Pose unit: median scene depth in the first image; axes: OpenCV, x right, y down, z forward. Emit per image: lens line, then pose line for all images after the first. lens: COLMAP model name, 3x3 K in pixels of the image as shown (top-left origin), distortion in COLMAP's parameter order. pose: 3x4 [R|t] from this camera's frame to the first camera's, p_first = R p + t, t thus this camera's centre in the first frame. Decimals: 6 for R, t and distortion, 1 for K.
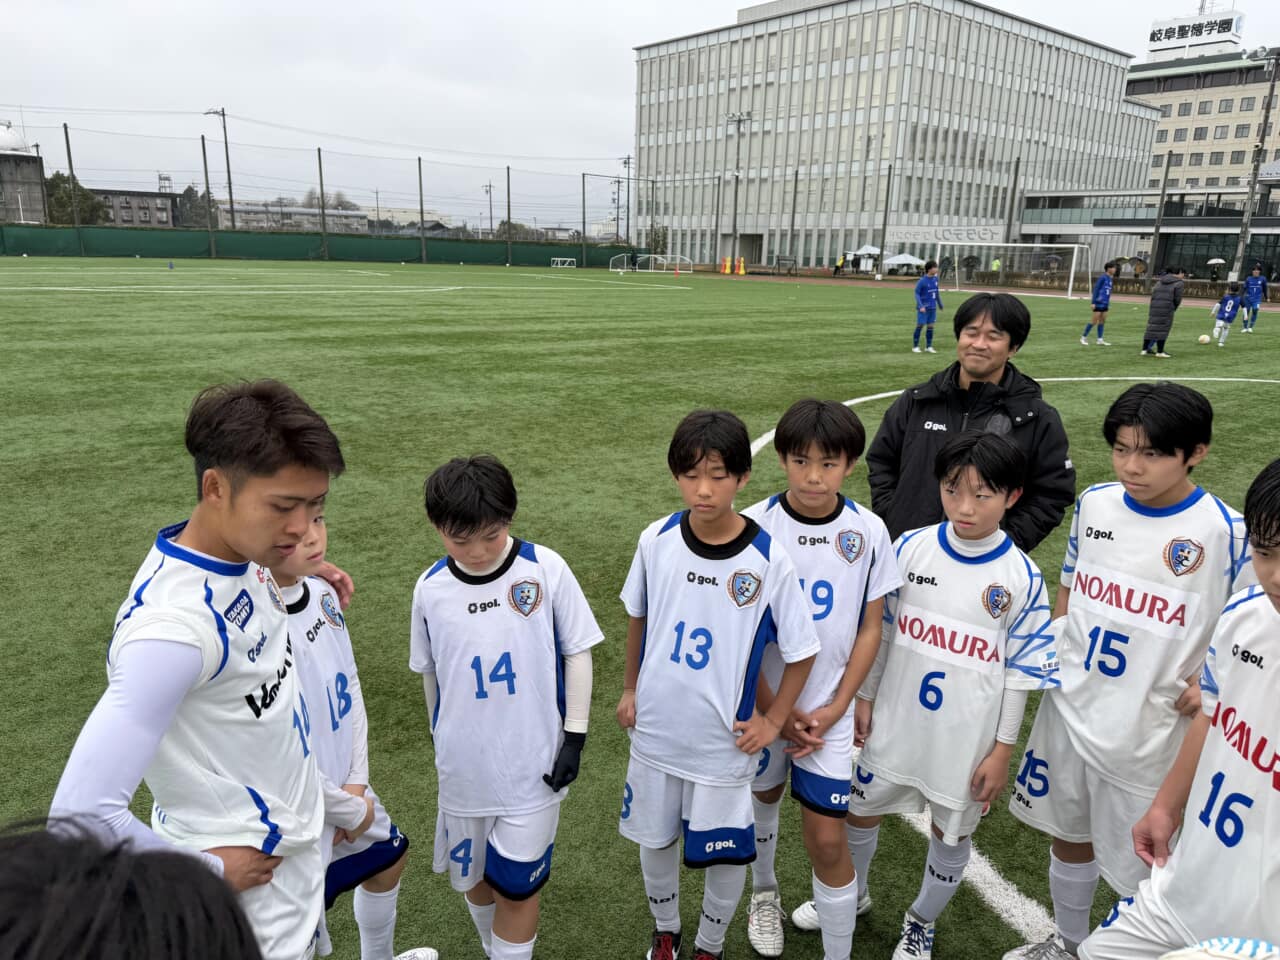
lens RADIAL K [[913.9, 0, 608.4], [0, 913.9, 501.5], [0, 0, 1]] dist [0.000126, 0.000419]
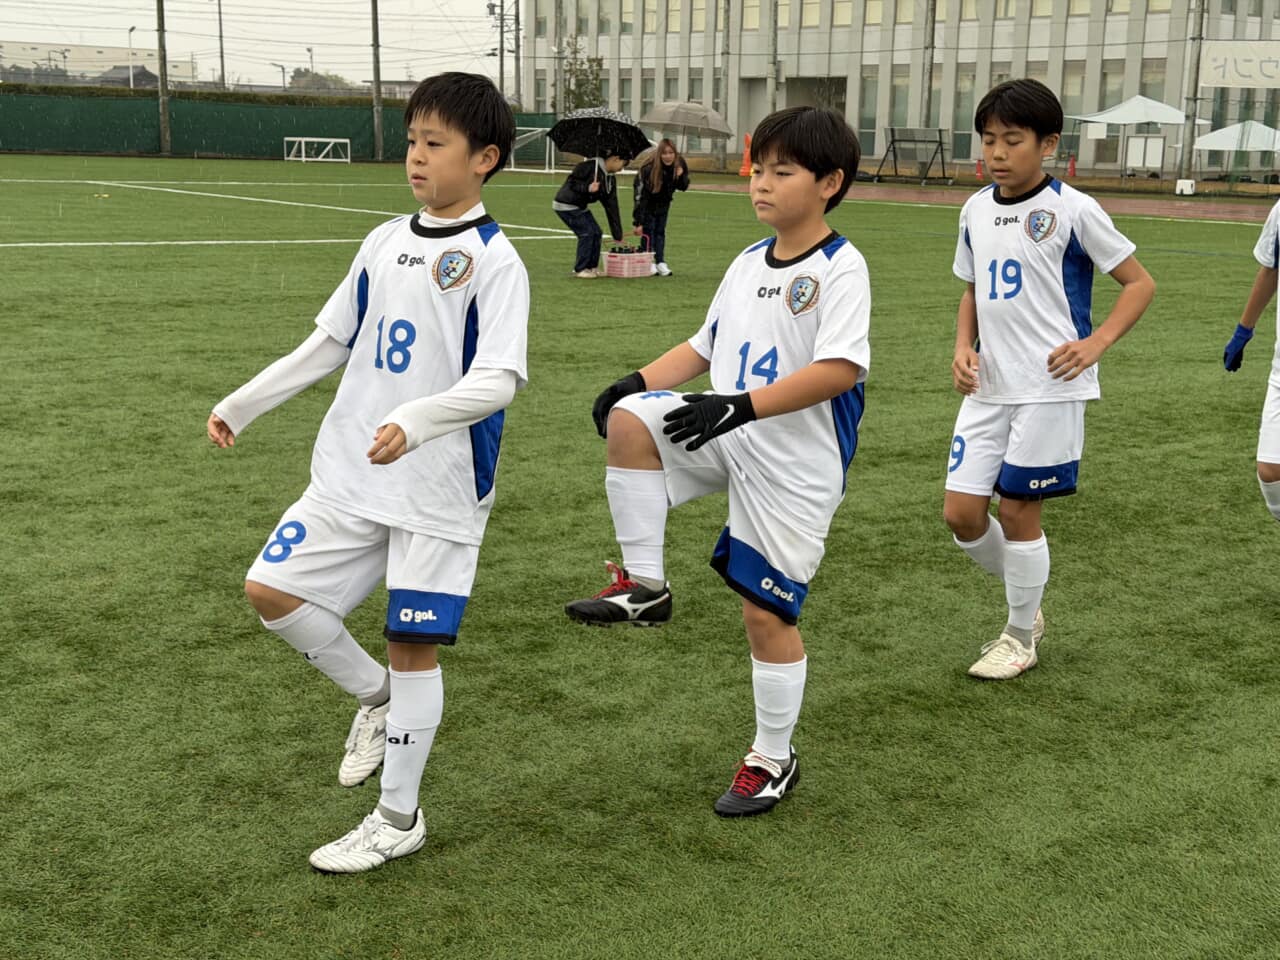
lens RADIAL K [[1802.4, 0, 597.8], [0, 1802.4, 479.1], [0, 0, 1]] dist [0.010834, 0.017544]
pose [[0.999386, -0.011876, 0.032972, 0.035860], [0.014381, 0.996941, -0.076819, -0.064280], [-0.031959, 0.077246, 0.996500, 0.250421]]
